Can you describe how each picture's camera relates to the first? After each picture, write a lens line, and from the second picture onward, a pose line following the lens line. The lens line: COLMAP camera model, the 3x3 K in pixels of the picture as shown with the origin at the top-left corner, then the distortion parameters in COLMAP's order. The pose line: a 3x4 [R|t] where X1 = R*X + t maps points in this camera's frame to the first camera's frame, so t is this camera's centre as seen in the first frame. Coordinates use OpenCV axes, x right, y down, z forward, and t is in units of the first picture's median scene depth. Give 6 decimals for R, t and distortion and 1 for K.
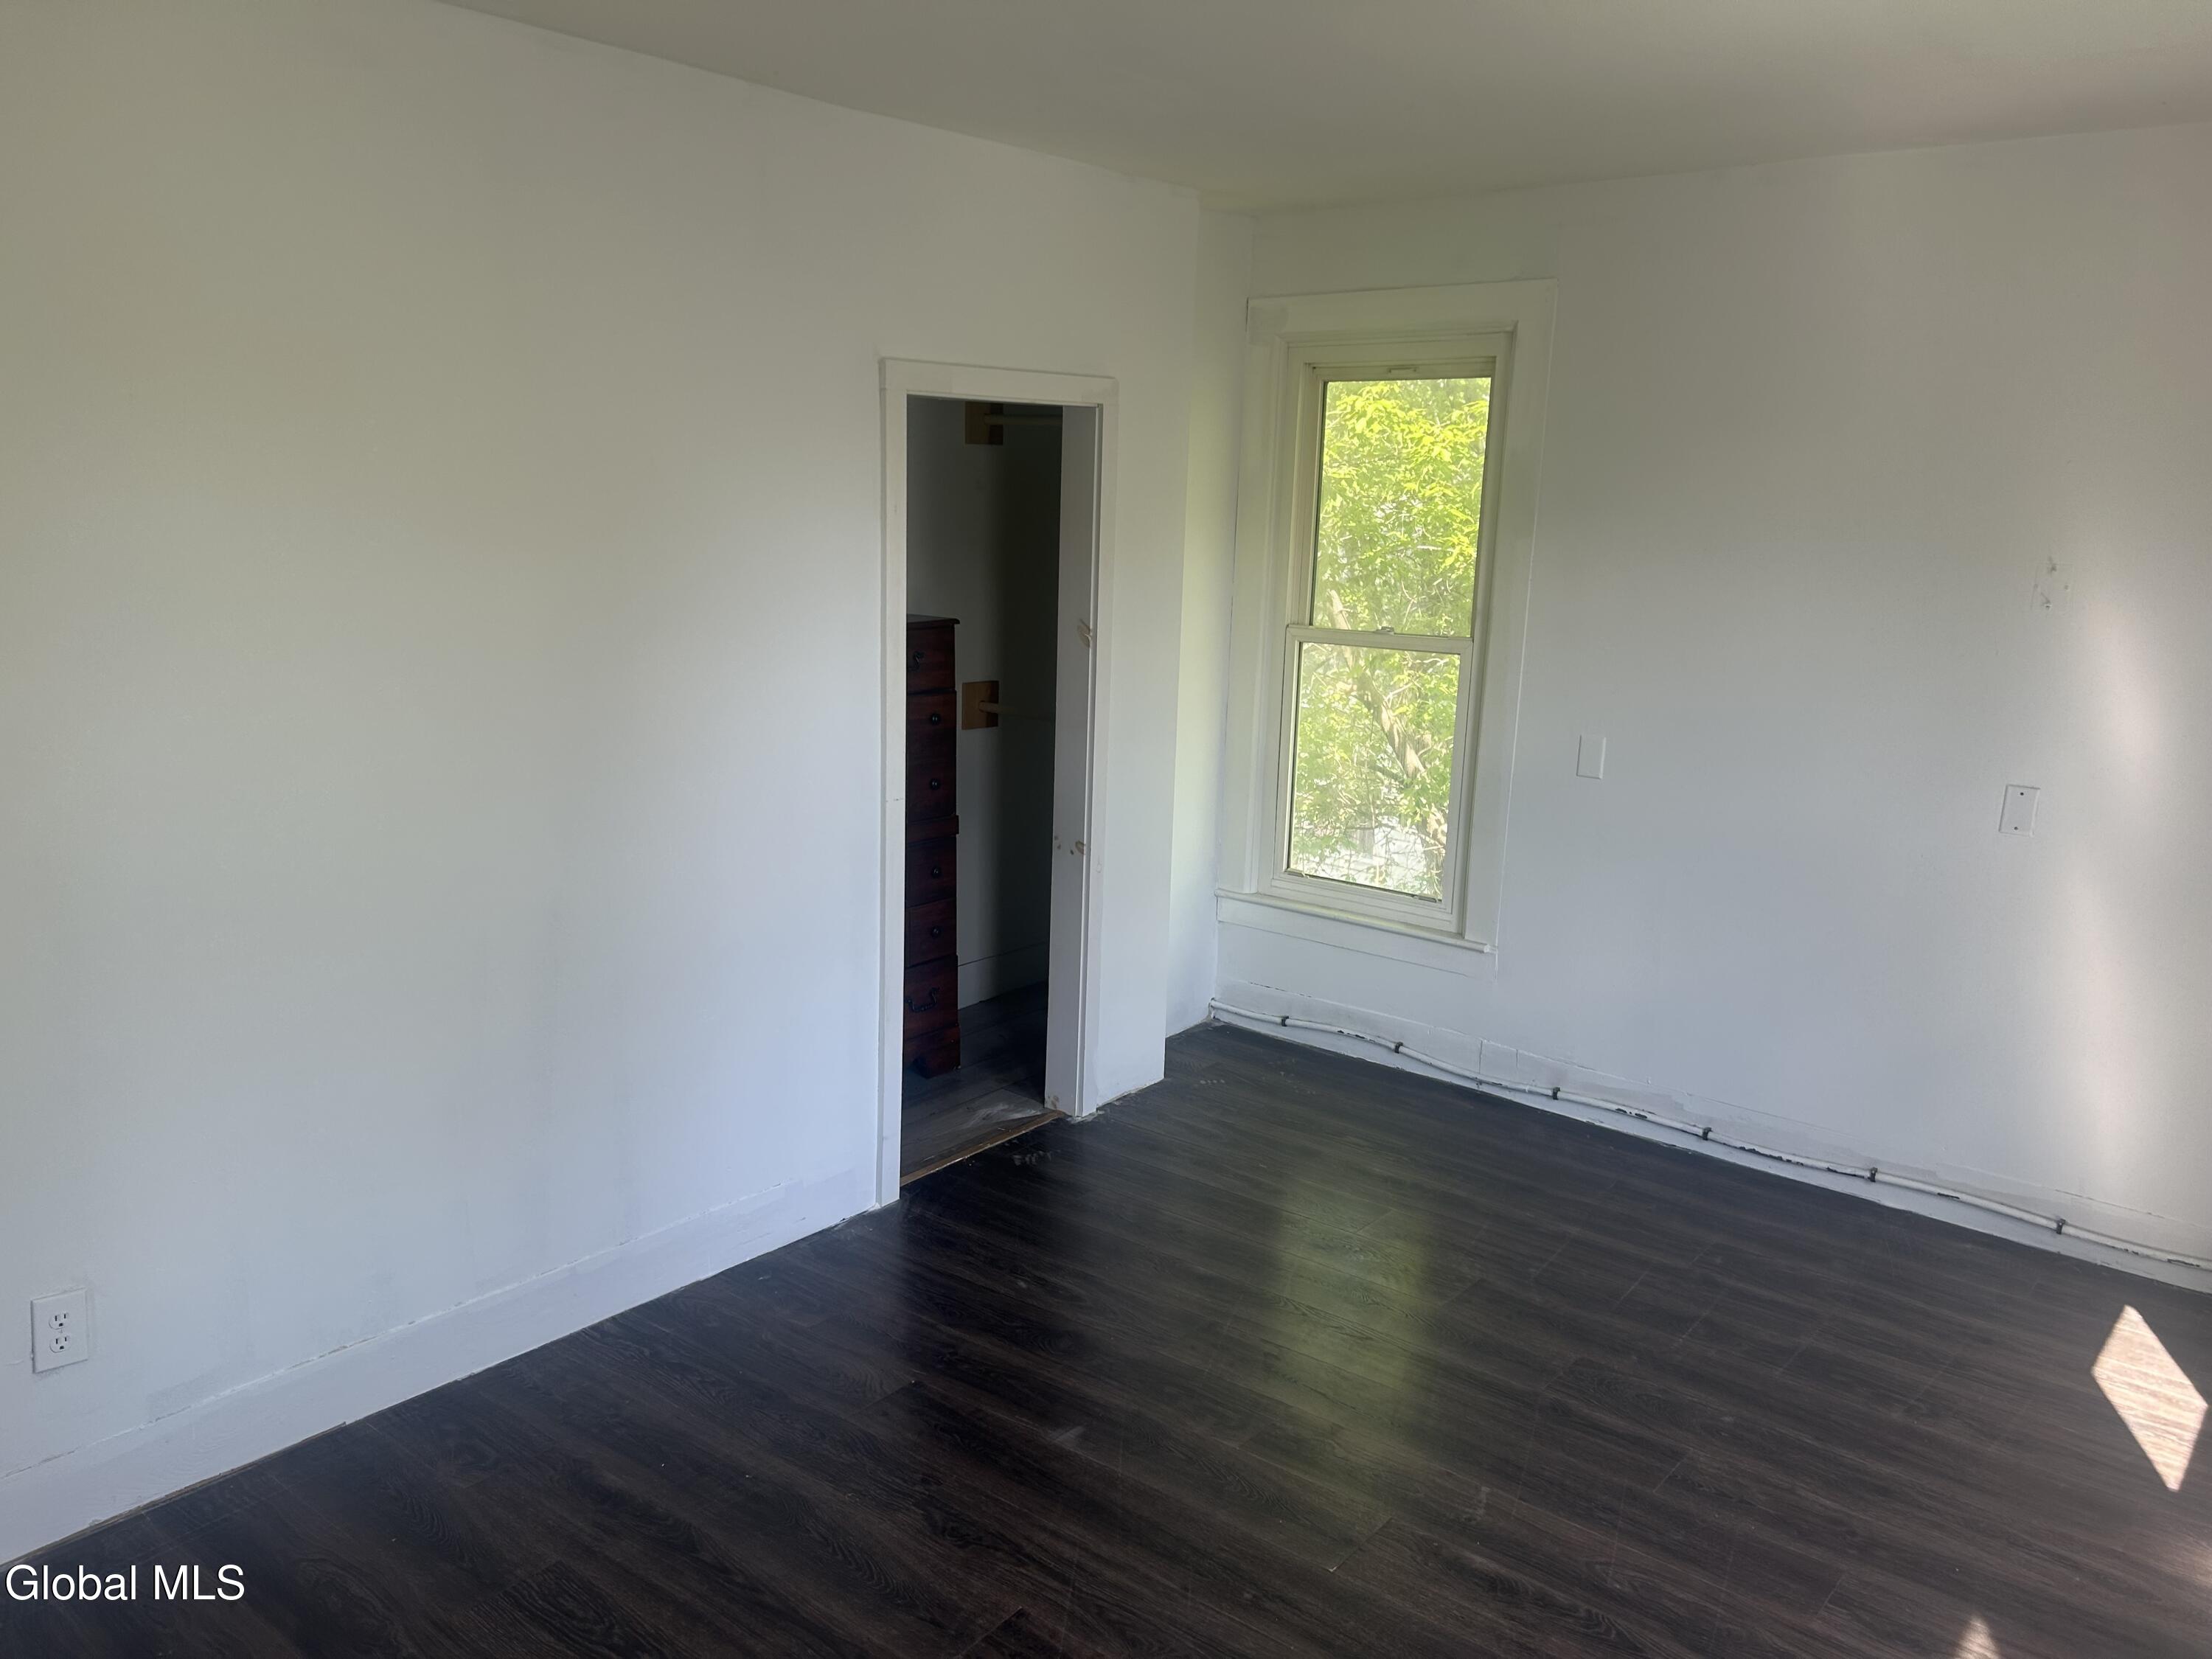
lens RADIAL K [[1663.0, 0, 1106.0], [0, 1663.0, 829.5], [0, 0, 1]] dist [0.088068, -0.109161]
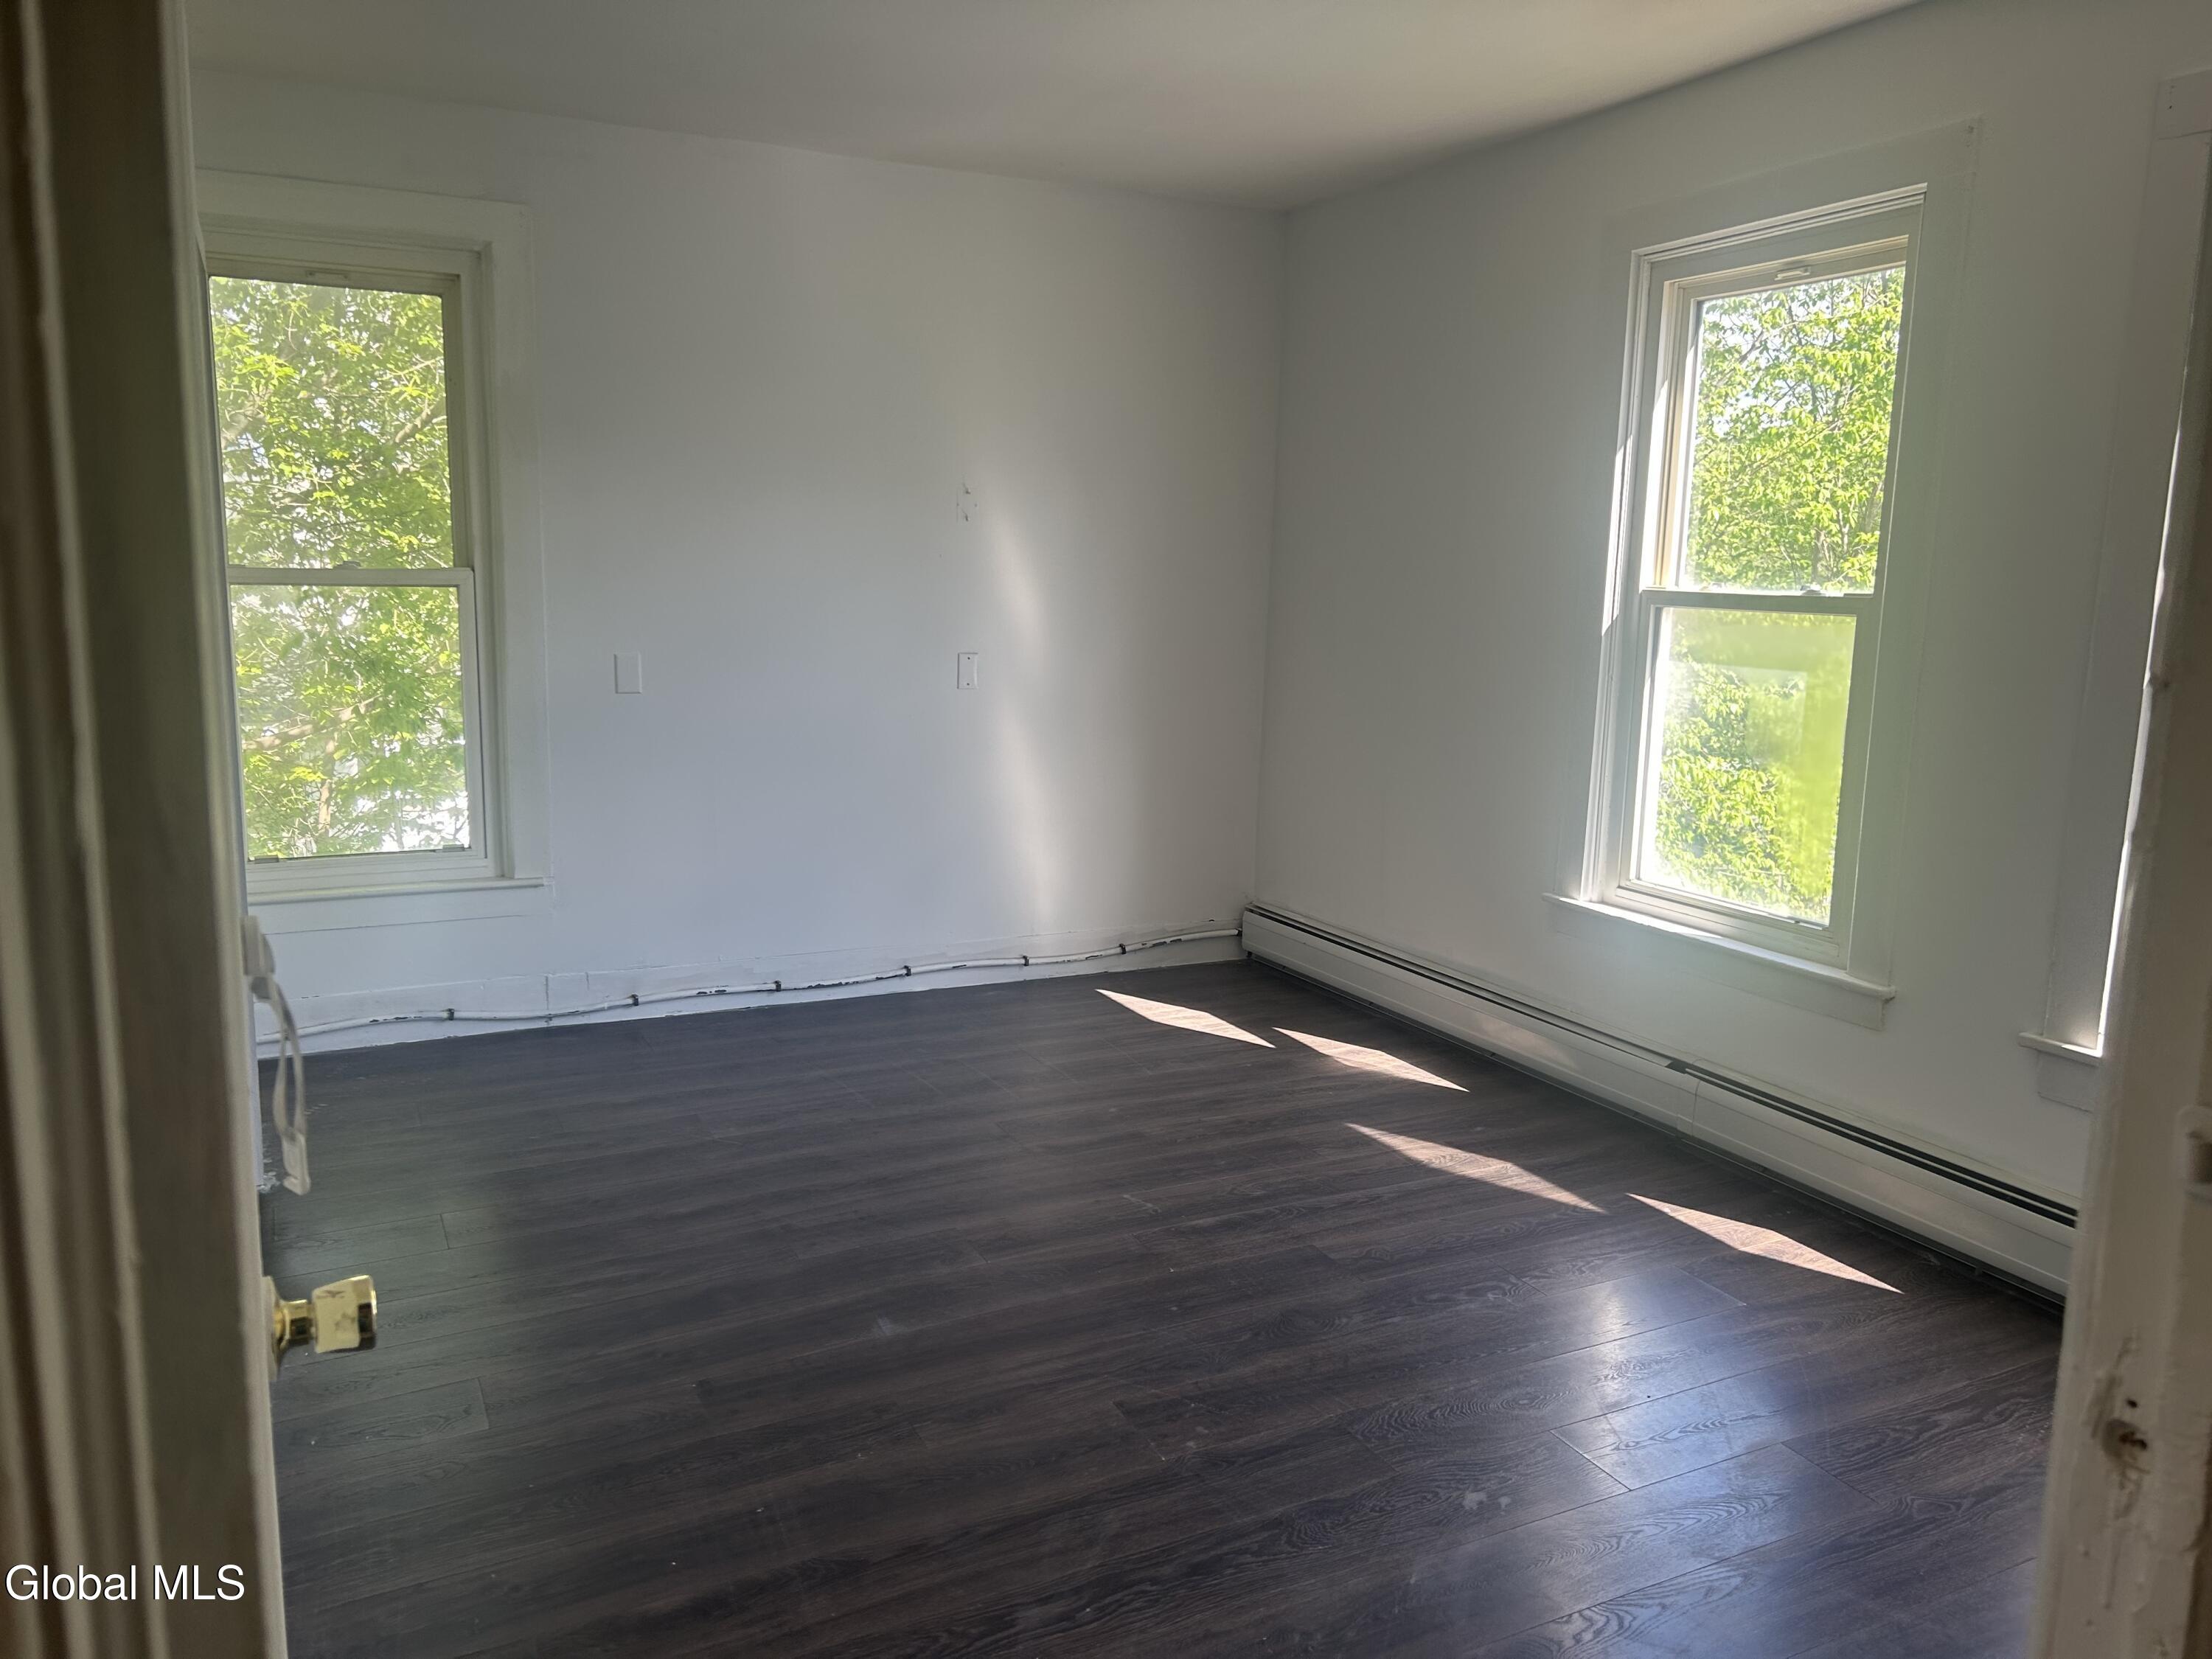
lens RADIAL K [[1663.0, 0, 1106.0], [0, 1663.0, 829.5], [0, 0, 1]] dist [0.088068, -0.109161]
pose [[0.411220, -0.171243, 0.895307, -0.582546], [0.170030, 0.979367, 0.109226, -0.012457], [-0.895538, 0.107313, 0.431851, 0.299579]]
